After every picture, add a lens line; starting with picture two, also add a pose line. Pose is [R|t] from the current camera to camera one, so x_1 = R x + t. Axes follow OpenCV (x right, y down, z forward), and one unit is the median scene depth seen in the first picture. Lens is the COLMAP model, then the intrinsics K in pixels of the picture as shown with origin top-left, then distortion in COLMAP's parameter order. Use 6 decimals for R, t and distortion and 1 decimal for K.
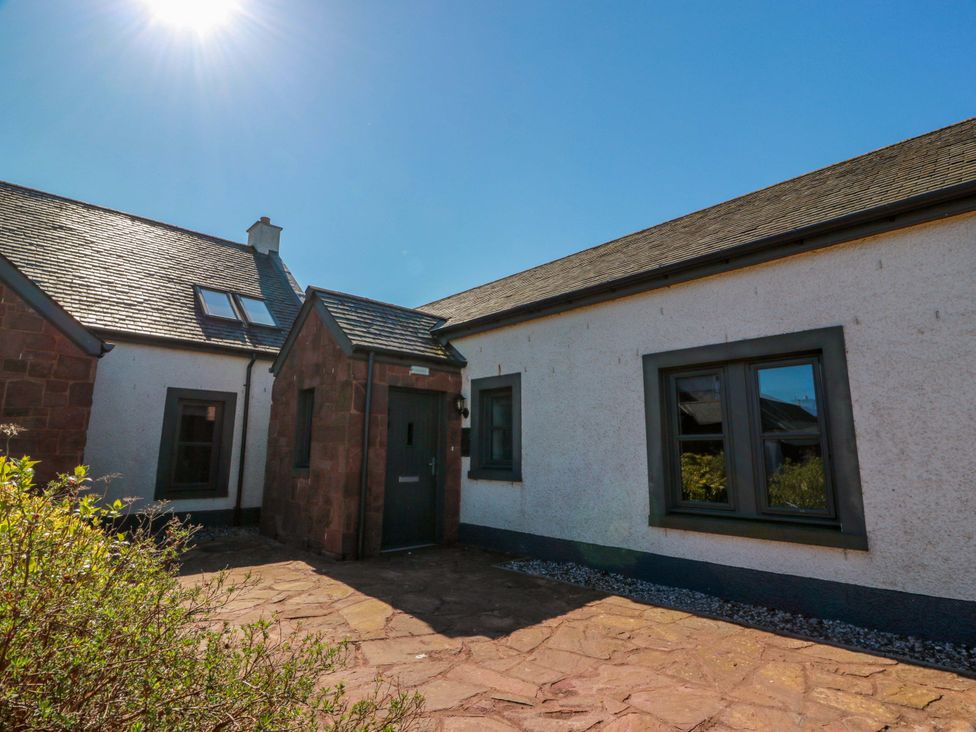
lens RADIAL K [[508.4, 0, 487.9], [0, 508.4, 360.8], [0, 0, 1]] dist [-0.002205, -0.009693]
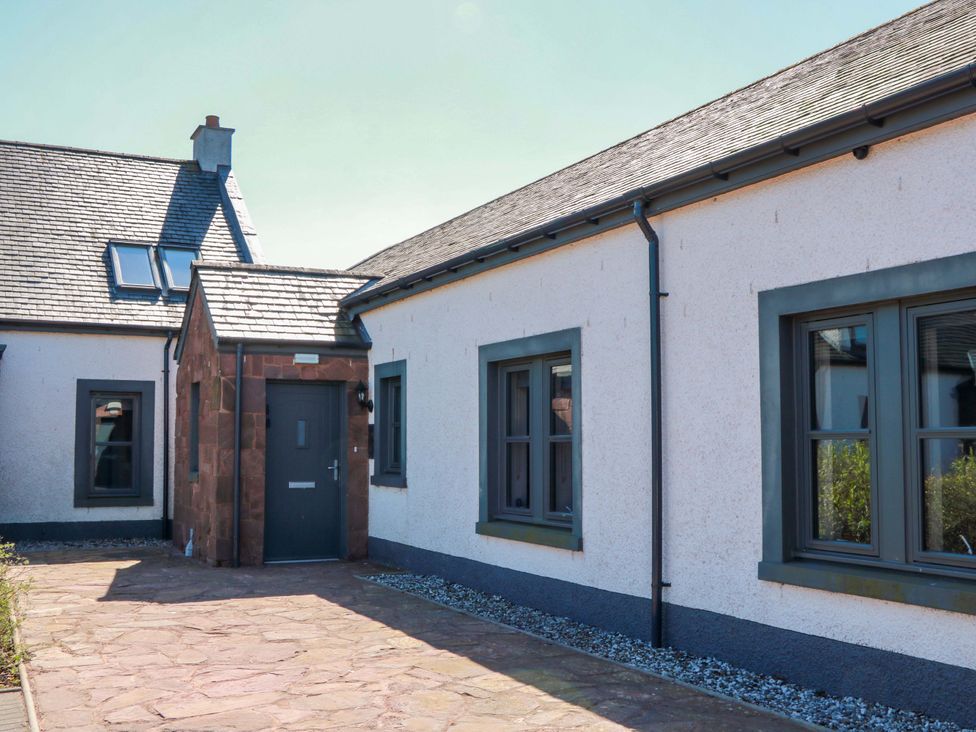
lens RADIAL K [[1028.7, 0, 489.5], [0, 1028.7, 376.1], [0, 0, 1]] dist [-0.085887, 0.000000]
pose [[0.959617, -0.026461, -0.280062, 0.671333], [0.057988, 0.992791, 0.104893, -0.119334], [0.275268, -0.116897, 0.954234, -0.575060]]
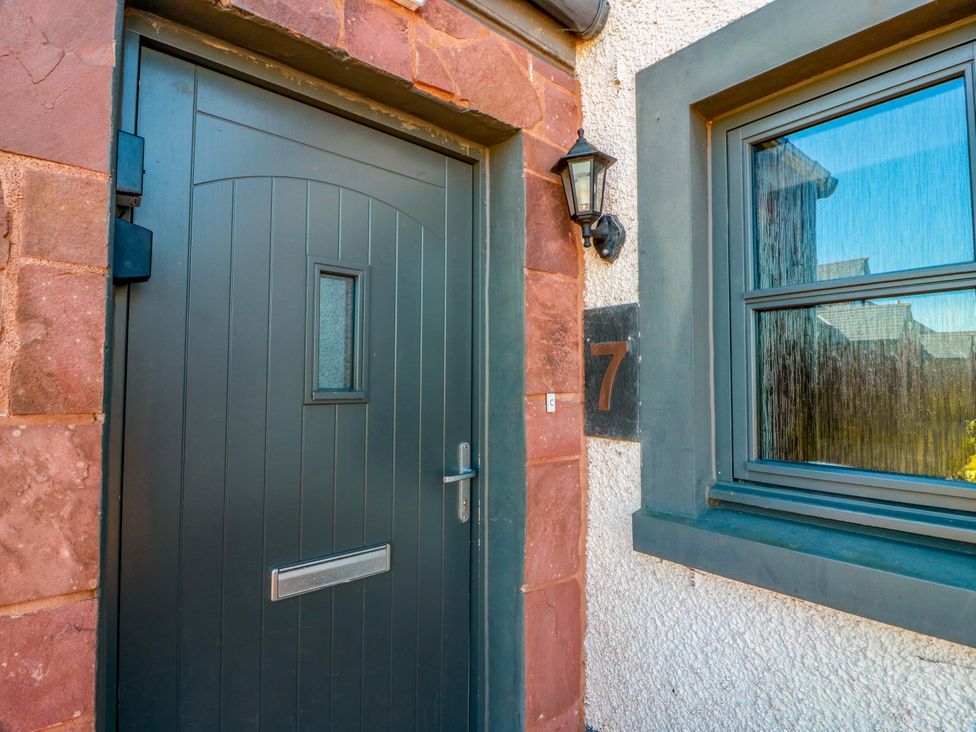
lens RADIAL K [[509.4, 0, 484.1], [0, 509.4, 369.3], [0, 0, 1]] dist [-0.002017, -0.008312]
pose [[0.999299, -0.010290, -0.035992, -0.098357], [0.015199, 0.990186, 0.138924, 0.141541], [0.034209, -0.139374, 0.989649, 0.867915]]
